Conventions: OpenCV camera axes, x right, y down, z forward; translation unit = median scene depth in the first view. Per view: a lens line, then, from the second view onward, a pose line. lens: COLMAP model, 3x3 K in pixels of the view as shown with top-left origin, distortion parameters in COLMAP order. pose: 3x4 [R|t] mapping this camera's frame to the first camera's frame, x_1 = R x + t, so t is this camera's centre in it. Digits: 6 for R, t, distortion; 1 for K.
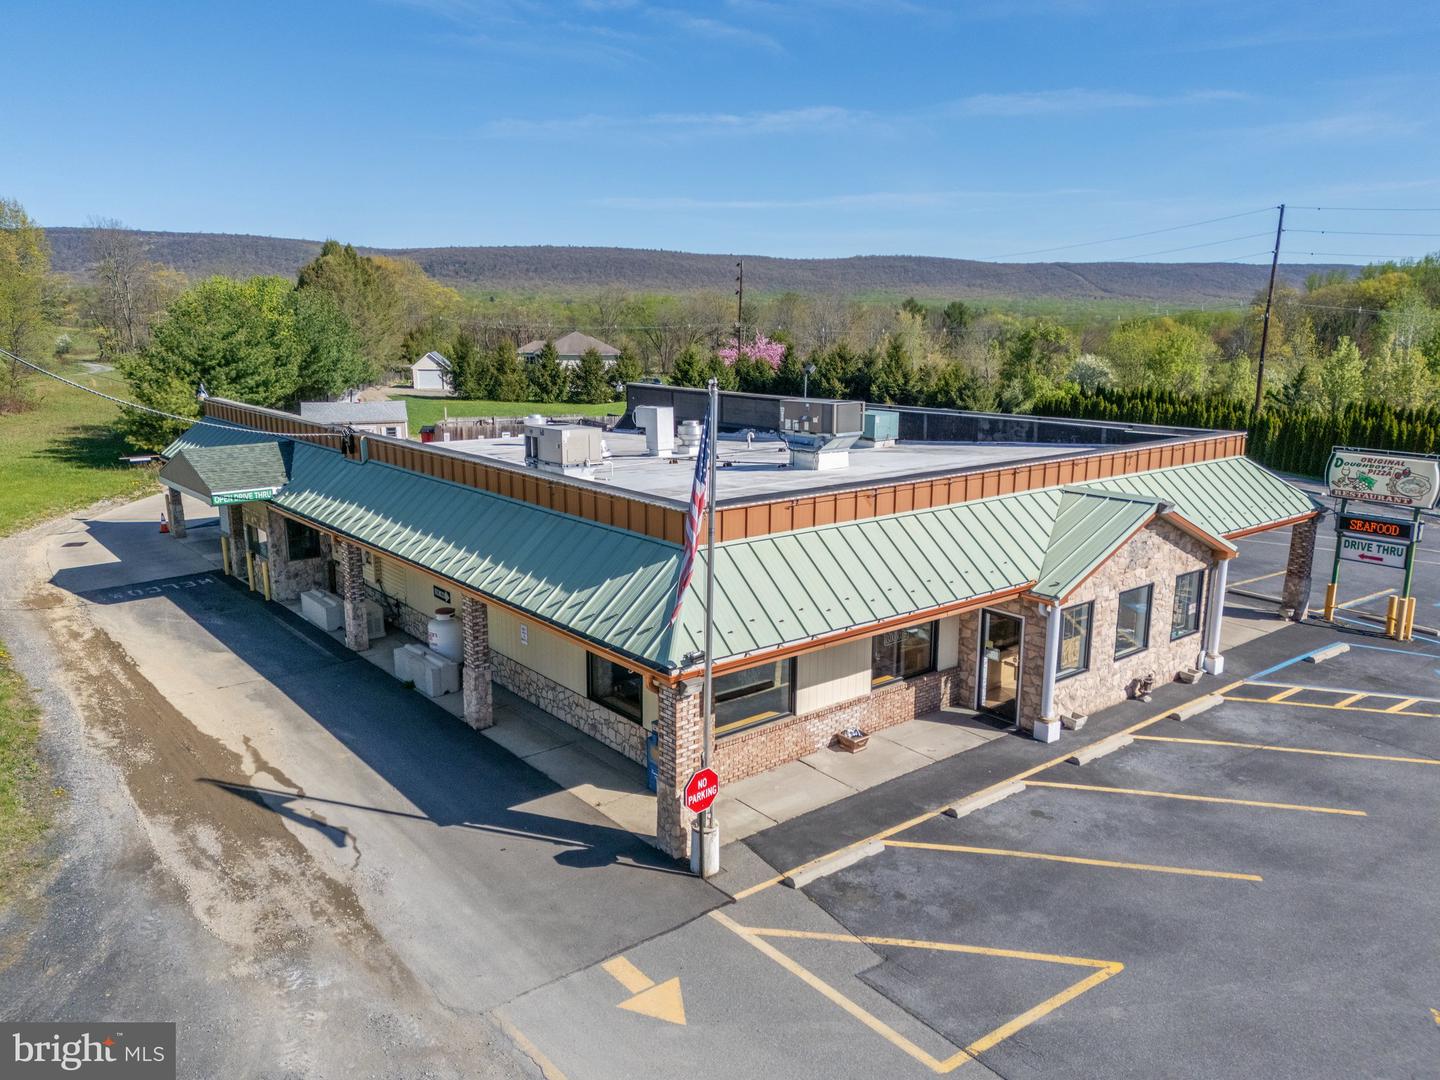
lens RADIAL K [[1047.3, 0, 723.1], [0, 1047.3, 540.8], [0, 0, 1]] dist [0.084205, -0.083639]
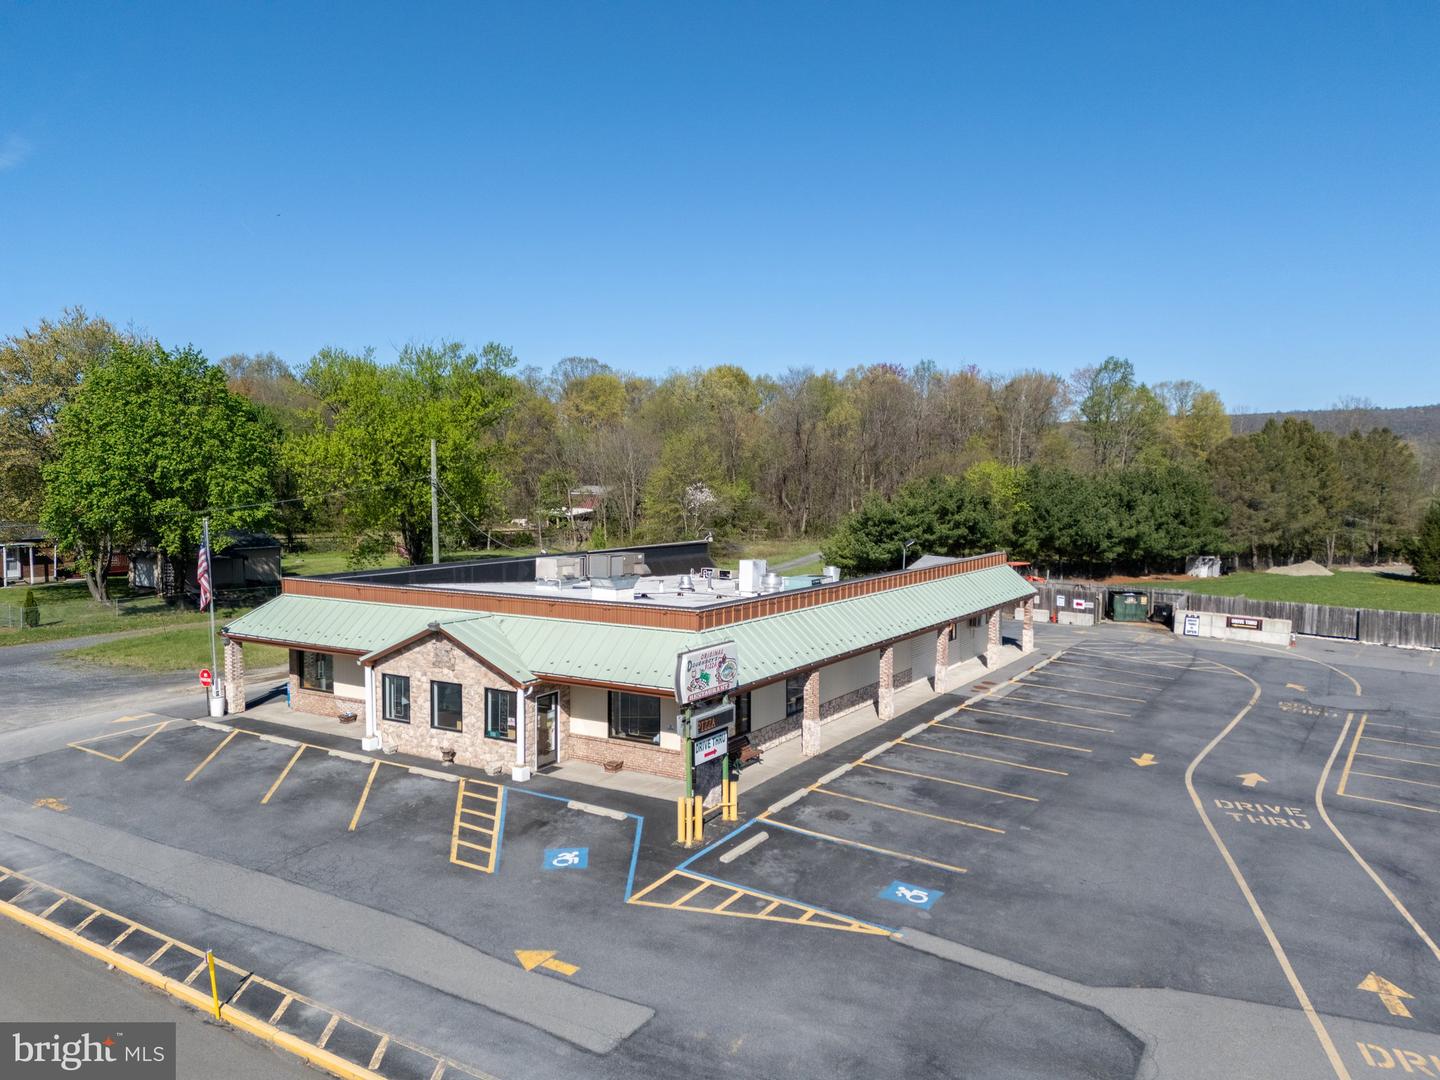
lens RADIAL K [[1047.3, 0, 723.6], [0, 1047.3, 547.1], [0, 0, 1]] dist [0.084205, -0.083639]
pose [[0.321943, 0.058829, -0.944929, 1.949767], [-0.198691, 0.980039, -0.006680, -0.213131], [0.925675, 0.189899, 0.327206, 0.872604]]
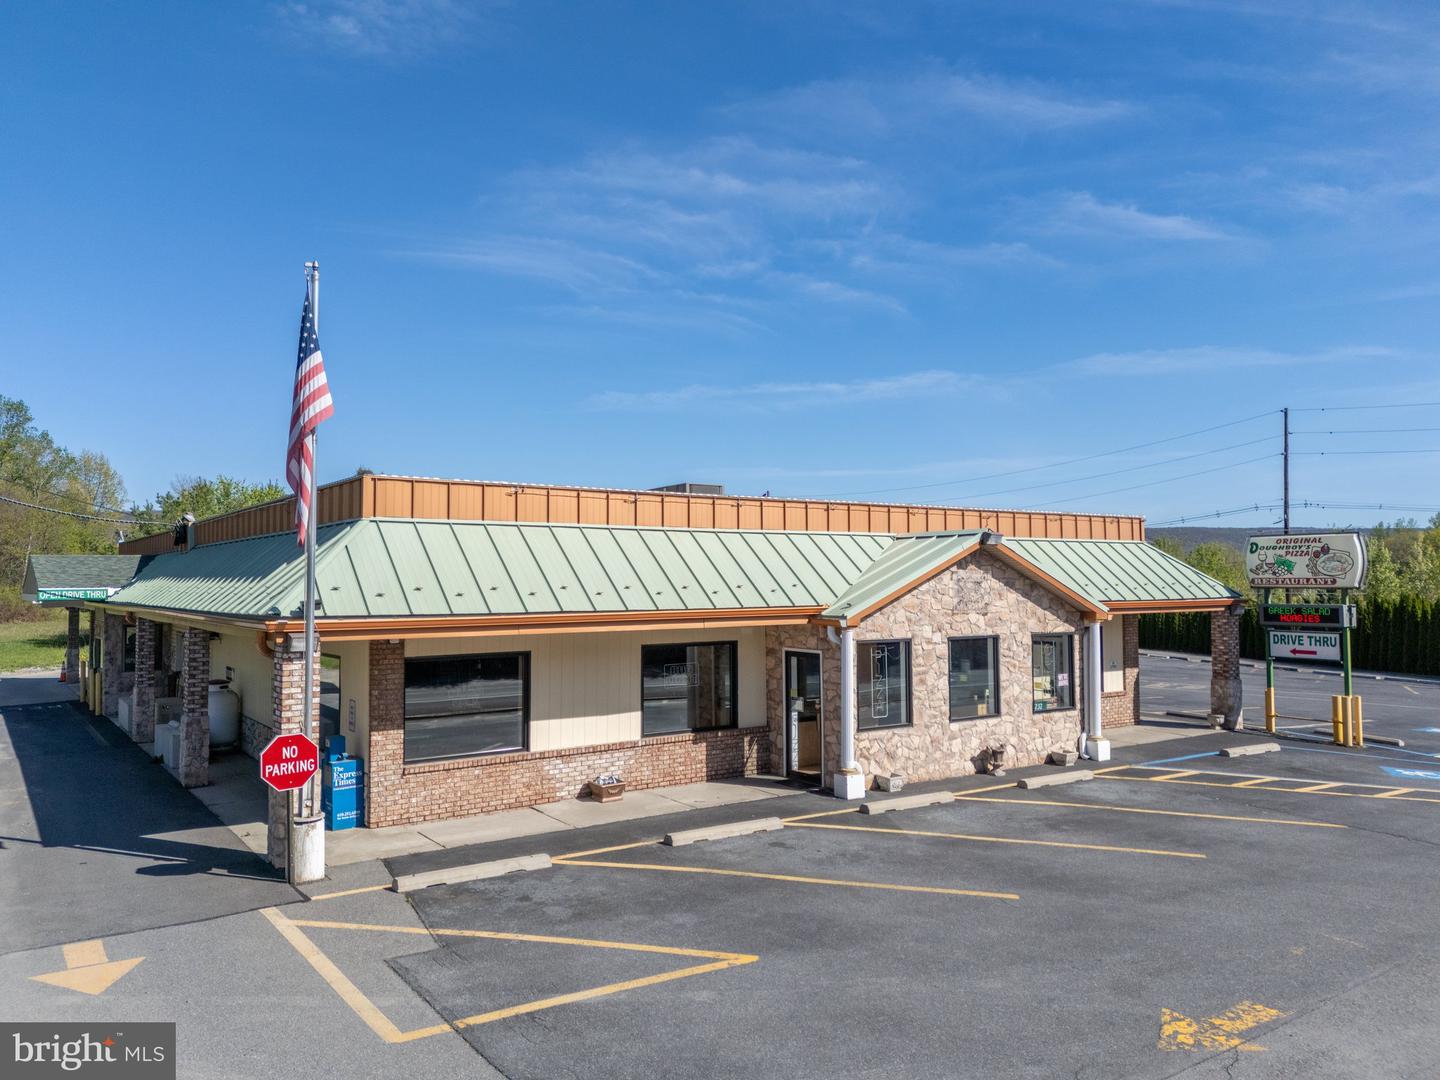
lens RADIAL K [[1047.3, 0, 724.3], [0, 1047.3, 539.7], [0, 0, 1]] dist [0.084205, -0.083639]
pose [[0.997575, -0.011557, -0.068631, 0.255756], [-0.005829, 0.968778, -0.247860, 0.188925], [0.069353, 0.247659, 0.966362, 0.137155]]
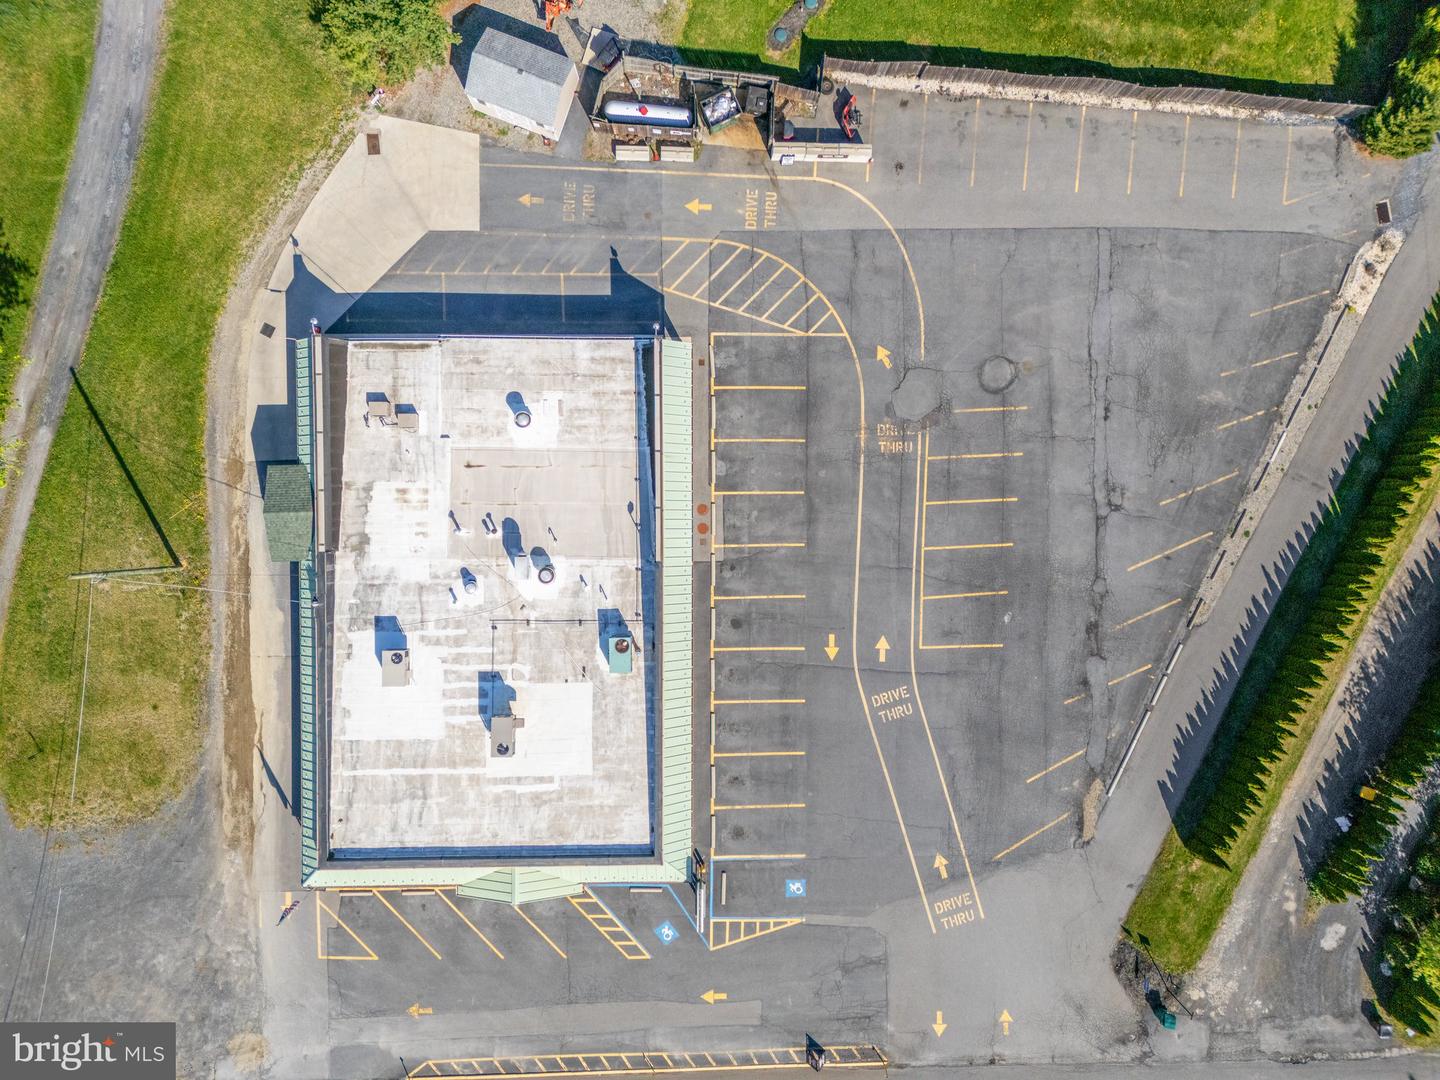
lens RADIAL K [[1047.3, 0, 715.1], [0, 1047.3, 540.7], [0, 0, 1]] dist [0.084205, -0.083639]
pose [[0.775893, 0.630454, 0.022738, 0.164692], [-0.145792, 0.144125, 0.978761, -2.881529], [0.613787, -0.762729, 0.203741, 1.471513]]
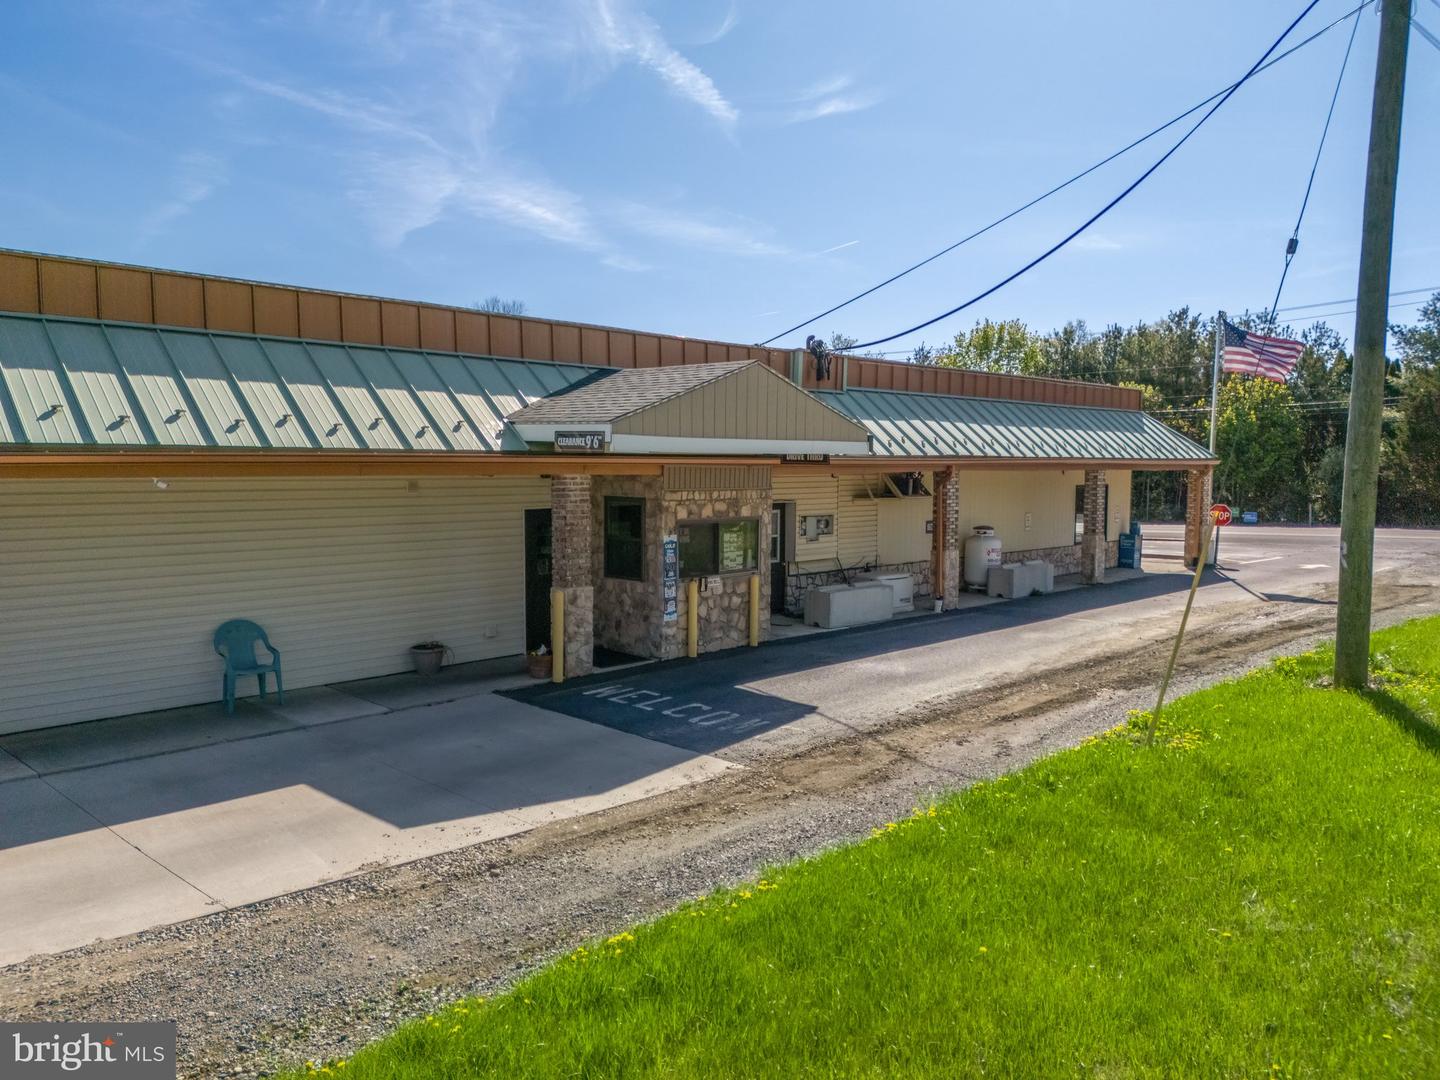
lens RADIAL K [[1047.3, 0, 720.3], [0, 1047.3, 544.4], [0, 0, 1]] dist [0.084205, -0.083639]
pose [[-0.116194, -0.082140, 0.989824, -1.355750], [0.206734, 0.972747, 0.104991, -0.063392], [-0.971473, 0.216830, -0.096046, 1.475705]]
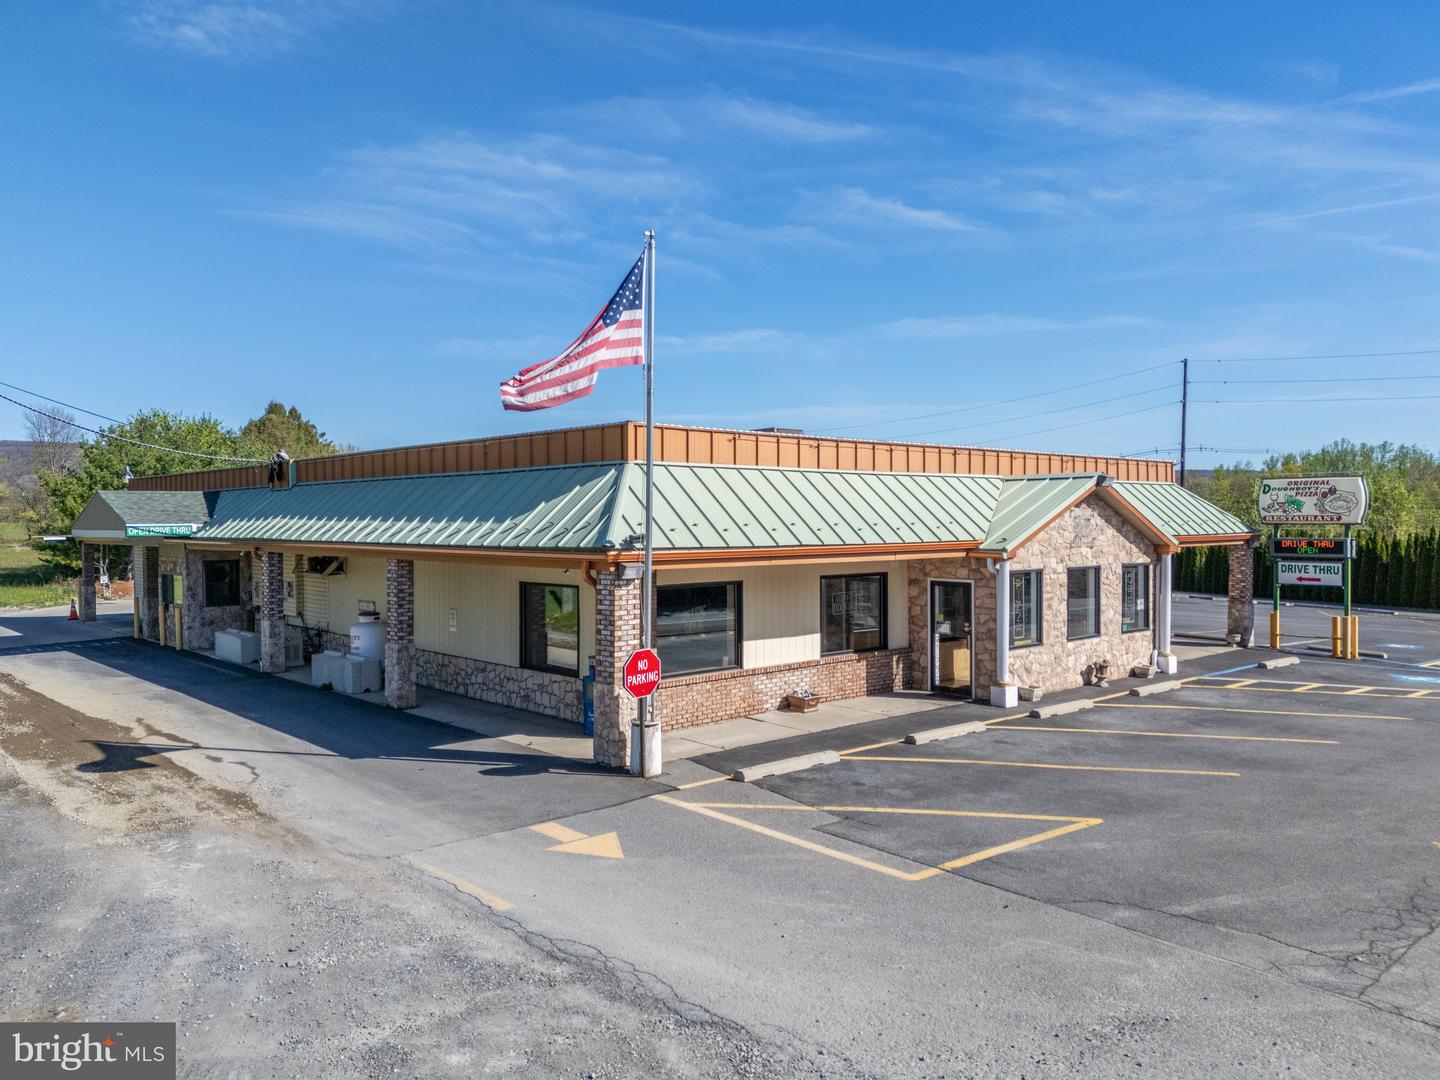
lens RADIAL K [[1047.3, 0, 723.9], [0, 1047.3, 540.4], [0, 0, 1]] dist [0.084205, -0.083639]
pose [[0.998433, -0.009228, 0.055203, 0.001275], [0.019532, 0.981752, -0.189161, 0.207055], [-0.052450, 0.189943, 0.980393, 0.047897]]
